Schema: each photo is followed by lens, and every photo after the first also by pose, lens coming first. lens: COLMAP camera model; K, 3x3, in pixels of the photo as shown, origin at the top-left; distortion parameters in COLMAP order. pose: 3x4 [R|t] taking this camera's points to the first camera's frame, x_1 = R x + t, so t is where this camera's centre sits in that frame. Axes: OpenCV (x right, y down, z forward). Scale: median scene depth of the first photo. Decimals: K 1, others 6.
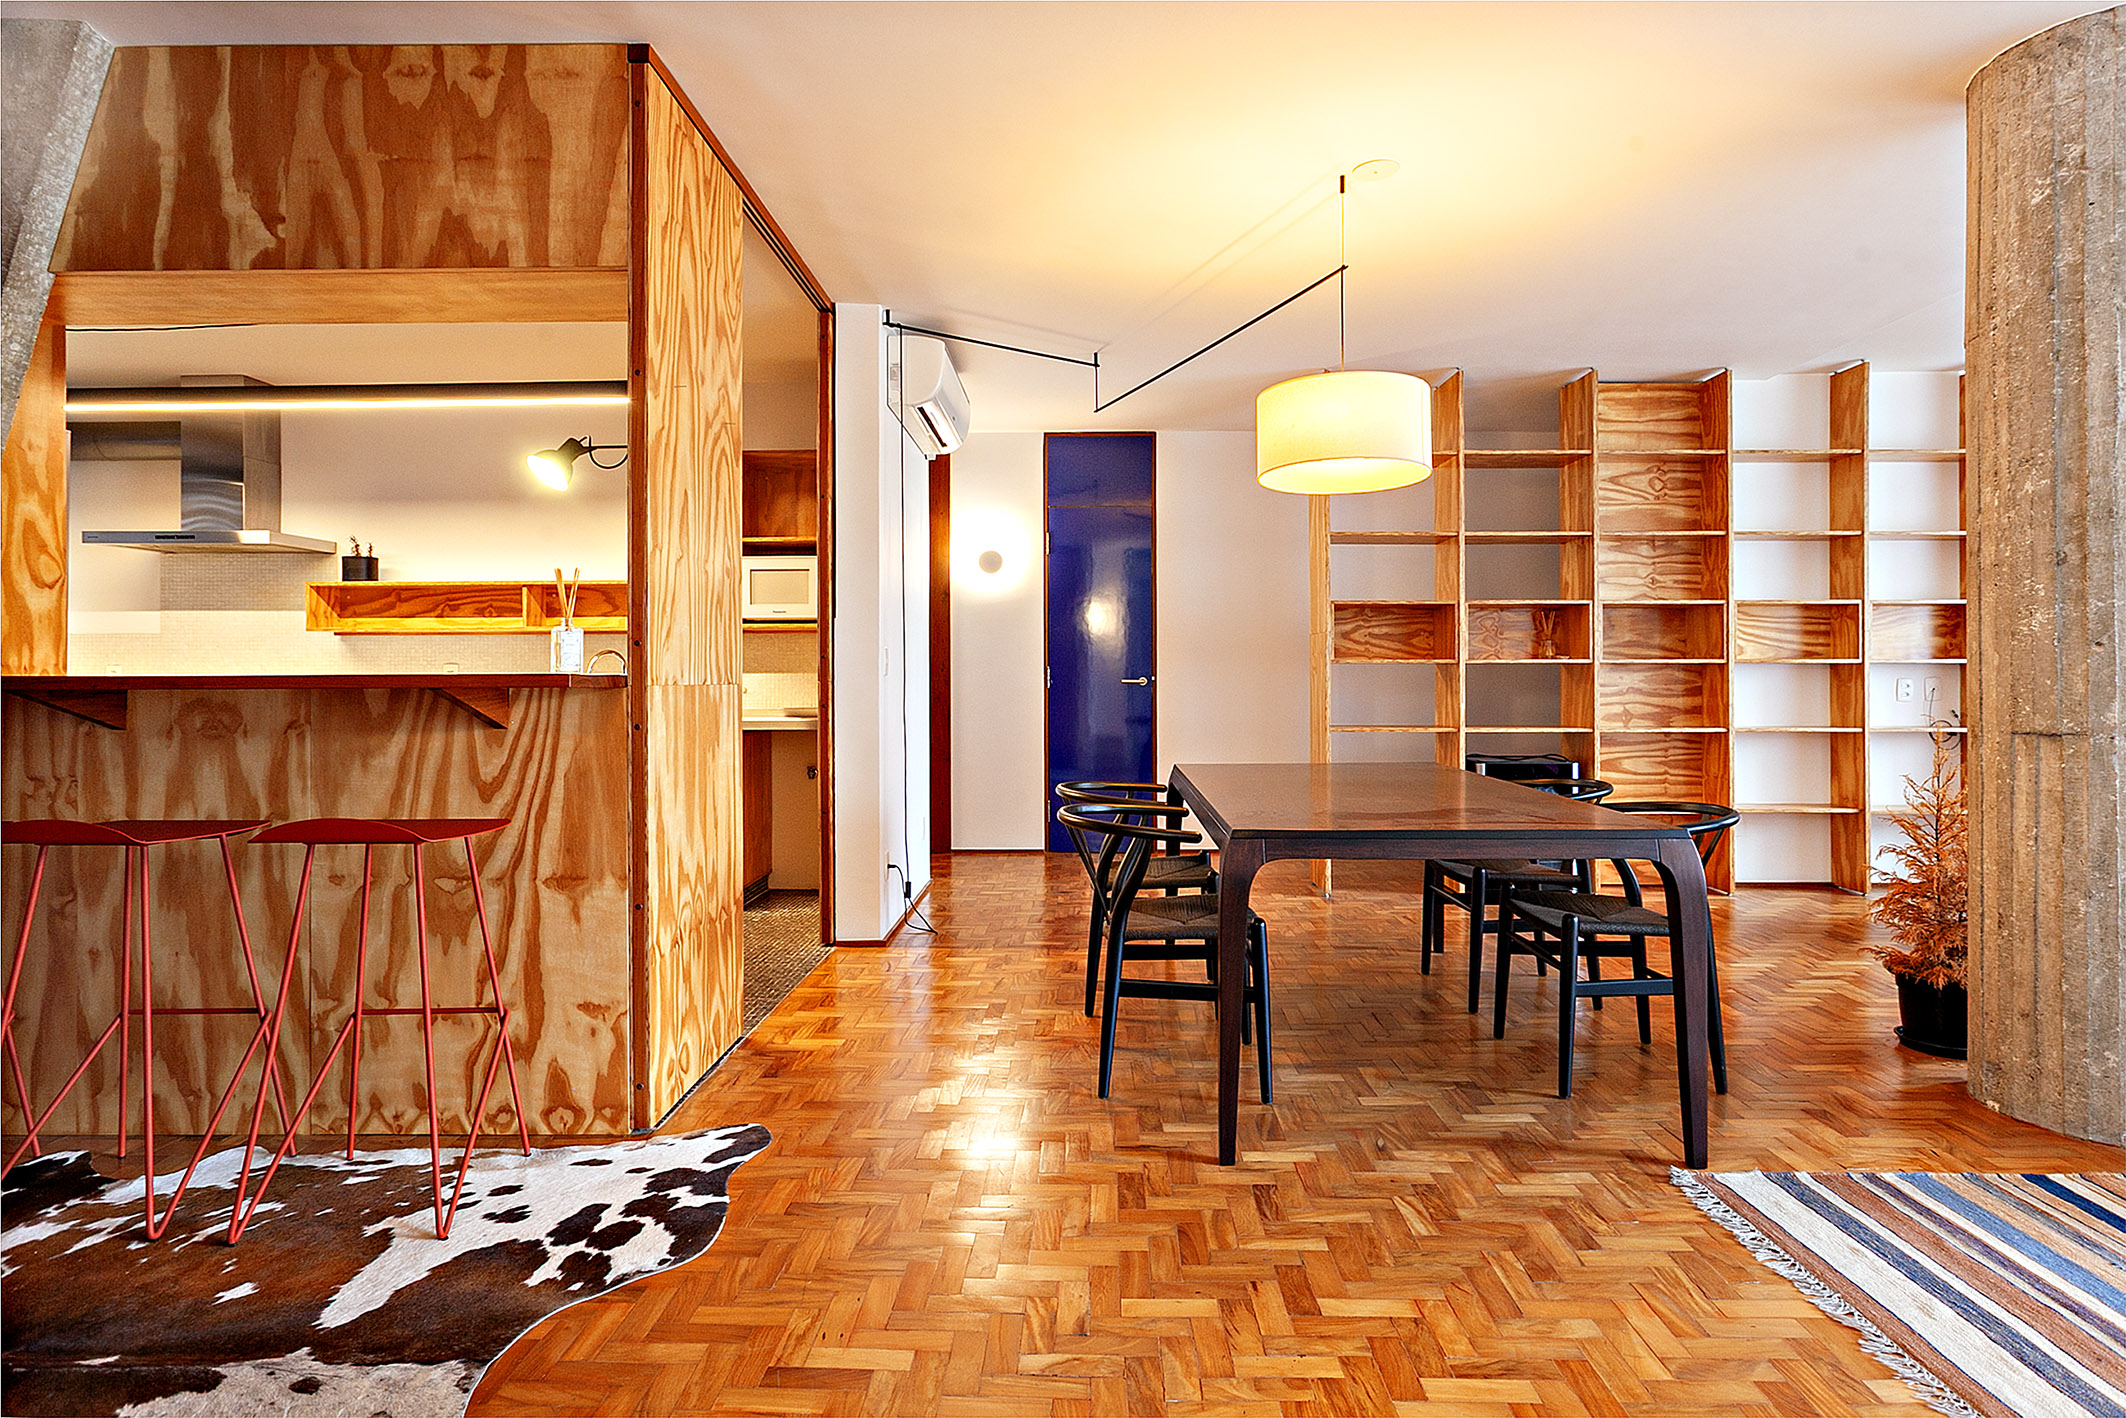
lens RADIAL K [[1078.3, 0, 1102.5], [0, 1078.3, 692.7], [0, 0, 1]] dist [-0.004579, 0.002467]
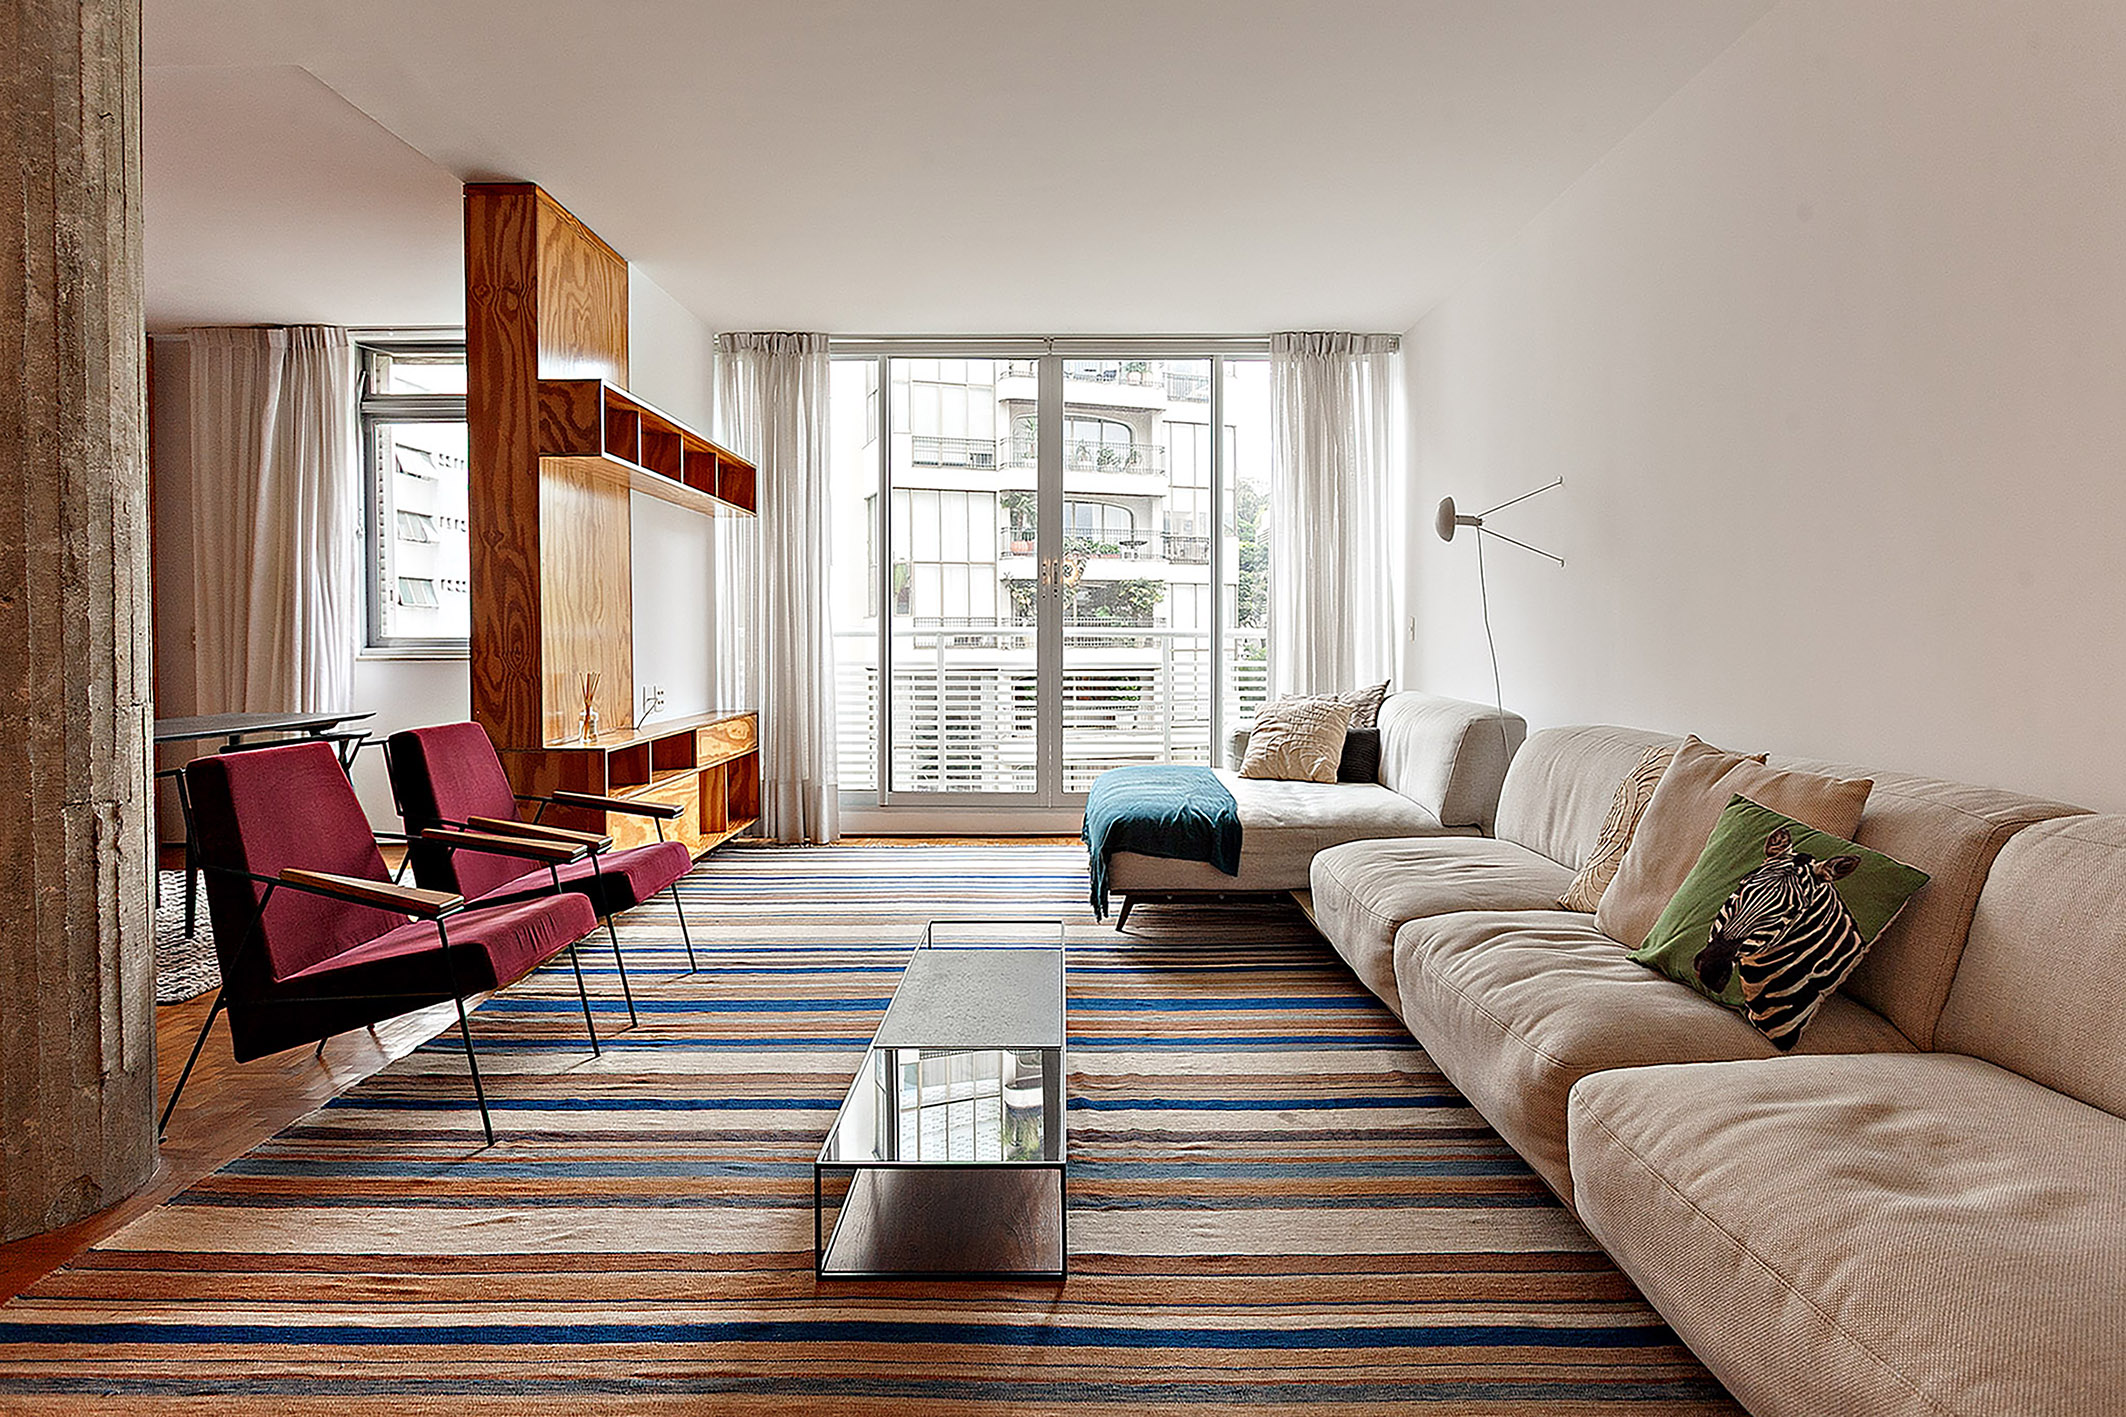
lens RADIAL K [[1250.4, 0, 999.5], [0, 1250.4, 643.9], [0, 0, 1]] dist [-0.005635, 0.005278]
pose [[0.025873, -0.004332, 0.999656, 0.034343], [0.018718, 0.999817, 0.003848, -0.002187], [-0.999490, 0.018612, 0.025950, 0.201814]]
